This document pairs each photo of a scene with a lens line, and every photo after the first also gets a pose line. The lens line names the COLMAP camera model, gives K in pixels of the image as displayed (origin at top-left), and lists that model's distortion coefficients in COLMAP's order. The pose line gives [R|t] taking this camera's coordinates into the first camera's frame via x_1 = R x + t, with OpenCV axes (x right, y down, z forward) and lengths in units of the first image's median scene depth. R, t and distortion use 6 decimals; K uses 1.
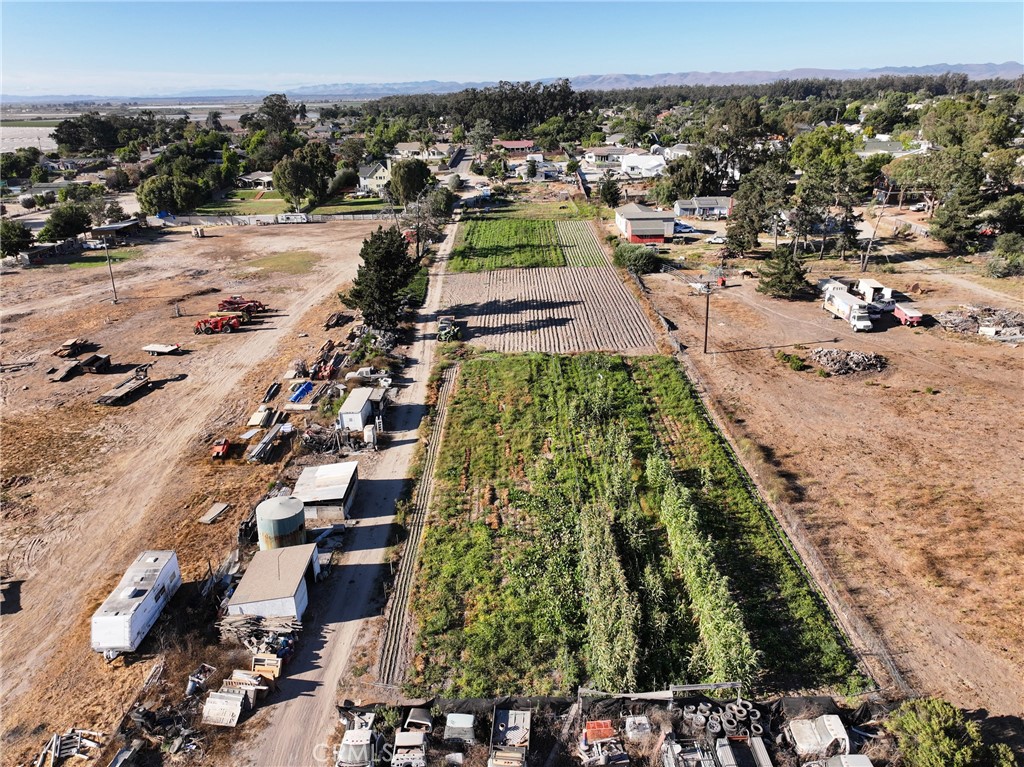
lens RADIAL K [[718.8, 0, 517.1], [0, 718.8, 378.7], [0, 0, 1]] dist [-0.003251, 0.019585]
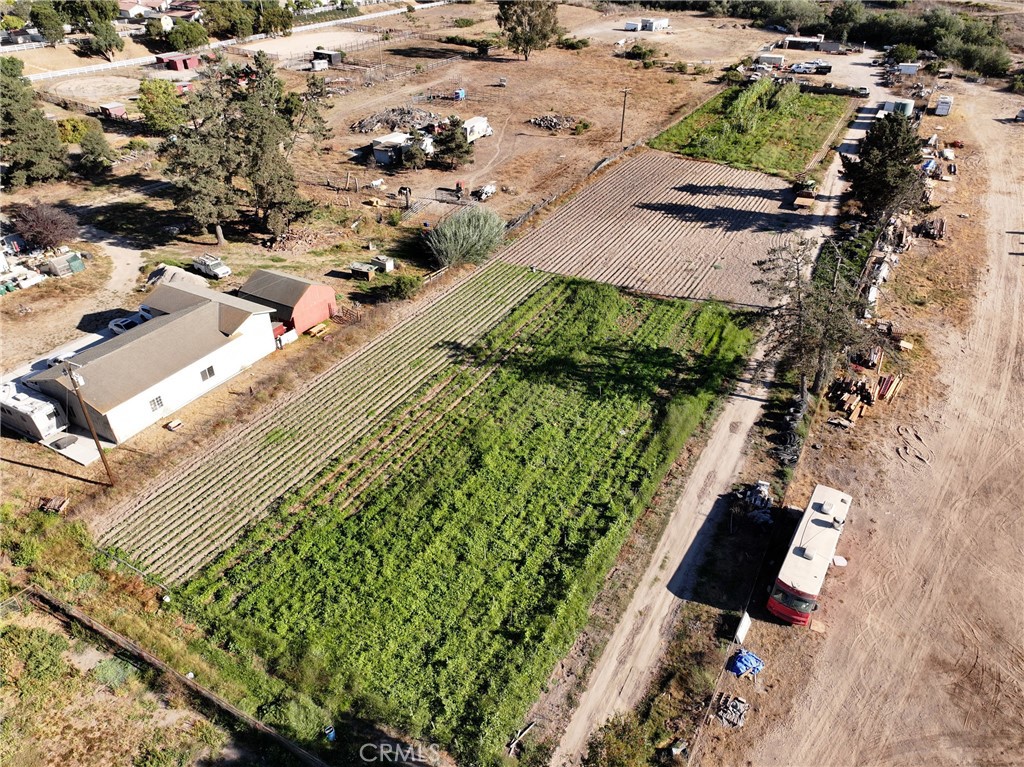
lens RADIAL K [[718.8, 0, 517.1], [0, 718.8, 378.7], [0, 0, 1]] dist [-0.003251, 0.019585]
pose [[-0.870565, -0.257053, 0.419571, -0.117580], [0.194034, 0.604257, 0.772803, -0.390110], [-0.452180, 0.754186, -0.476168, 0.932315]]
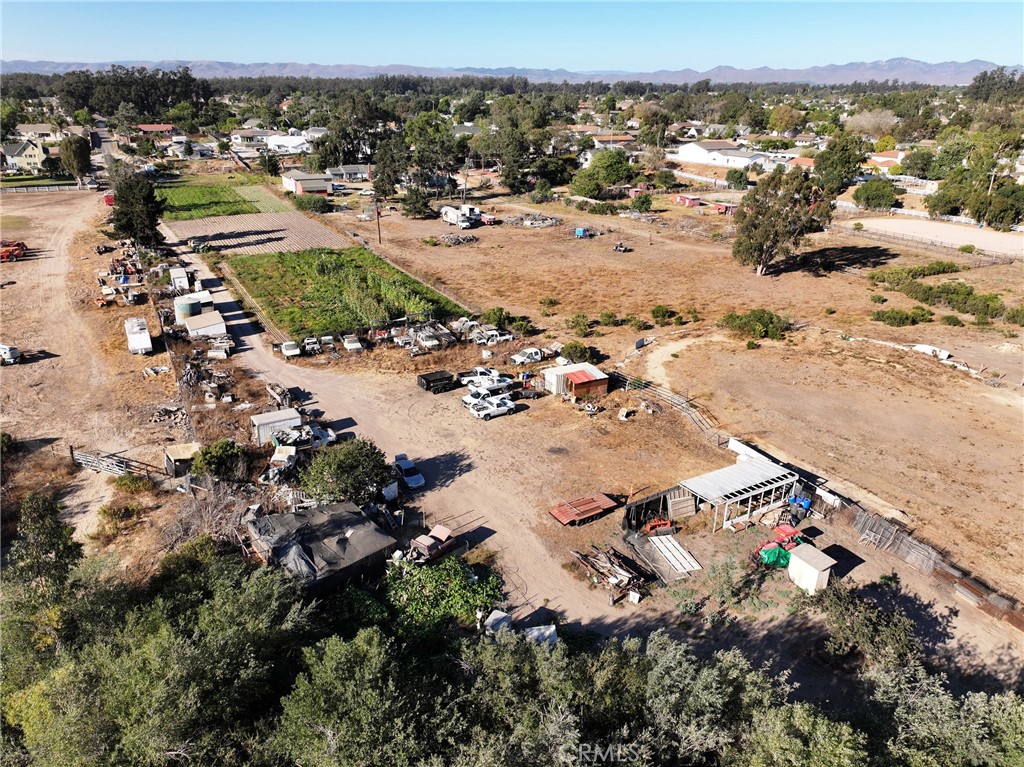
lens RADIAL K [[718.8, 0, 517.1], [0, 718.8, 378.7], [0, 0, 1]] dist [-0.003251, 0.019585]
pose [[0.875648, -0.153356, 0.457954, -0.119284], [0.149014, 0.987772, 0.045851, 0.108103], [-0.459386, 0.028092, 0.887793, -0.269682]]
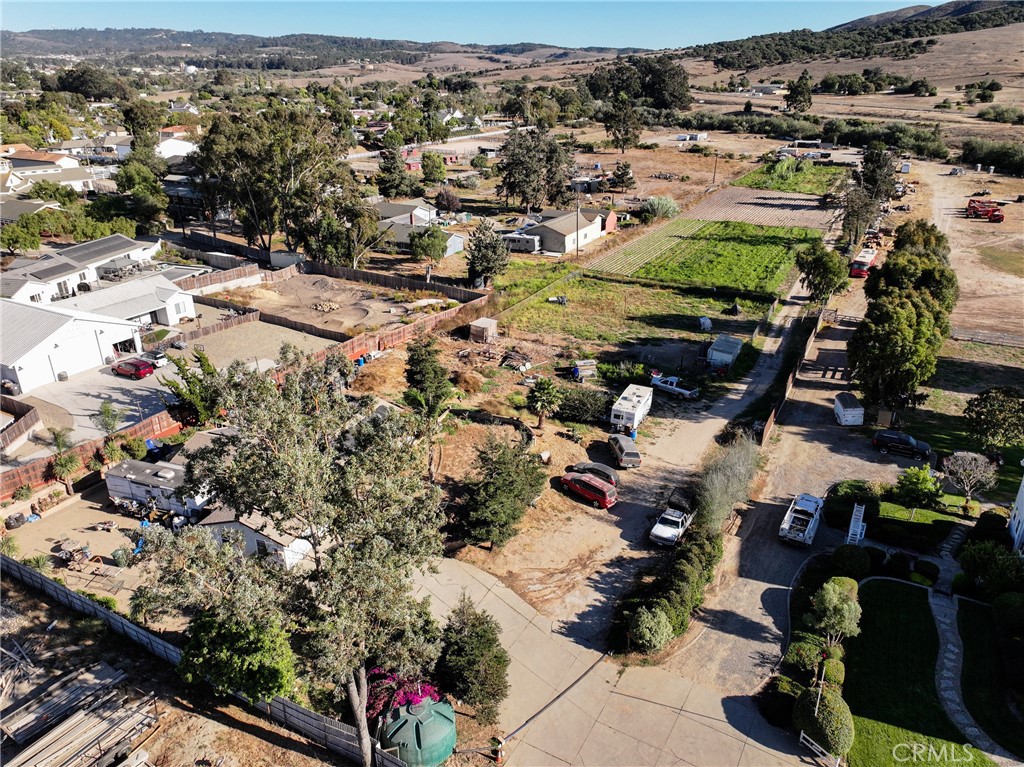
lens RADIAL K [[718.8, 0, 517.1], [0, 718.8, 378.7], [0, 0, 1]] dist [-0.003251, 0.019585]
pose [[-0.874501, -0.173727, 0.452843, -0.151428], [0.194885, 0.729111, 0.656062, -0.542519], [-0.444148, 0.661979, -0.603752, 1.370881]]
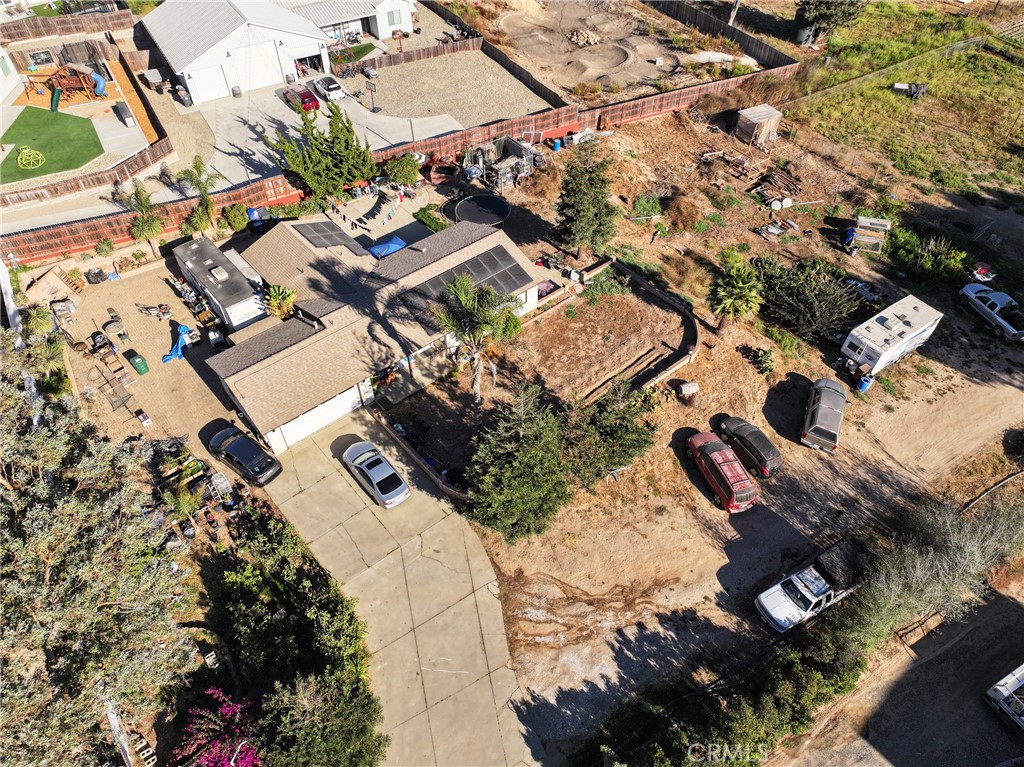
lens RADIAL K [[718.8, 0, 517.1], [0, 718.8, 378.7], [0, 0, 1]] dist [-0.003251, 0.019585]
pose [[-0.512231, -0.602211, 0.612341, -0.130066], [0.335093, 0.516337, 0.788105, -0.500101], [-0.790779, 0.608883, -0.062687, 1.261262]]
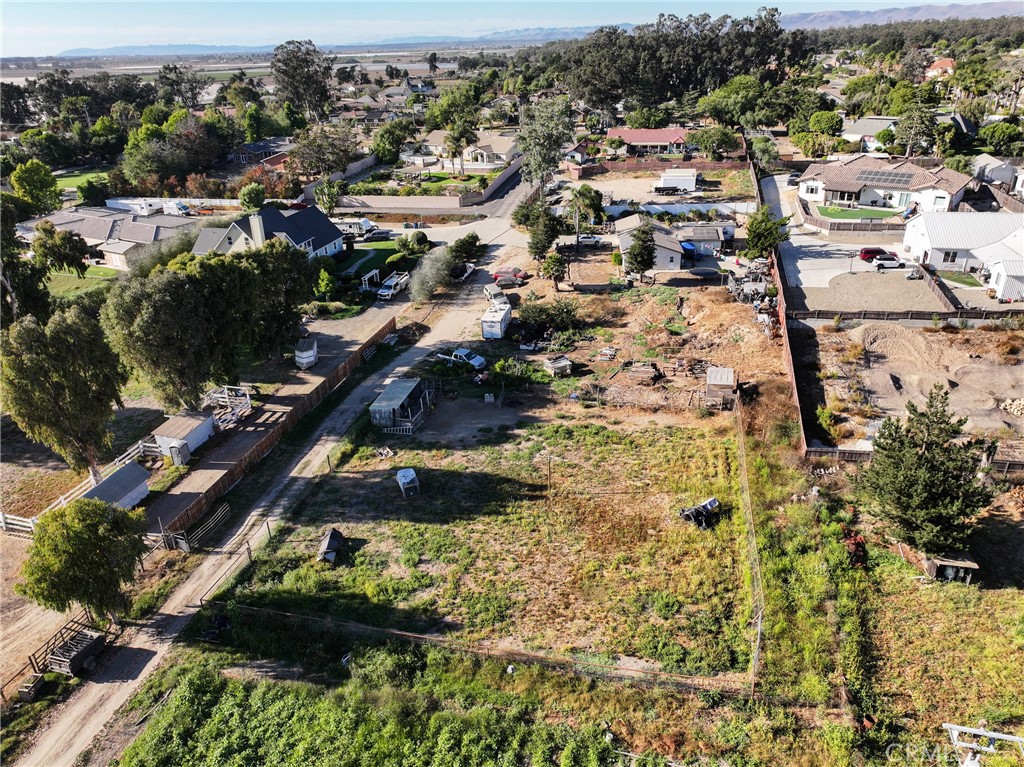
lens RADIAL K [[718.8, 0, 517.1], [0, 718.8, 378.7], [0, 0, 1]] dist [-0.003251, 0.019585]
pose [[0.970333, 0.091175, -0.223921, 0.055308], [-0.076299, 0.994318, 0.074230, -0.299198], [0.229416, -0.054943, 0.971776, 0.763719]]
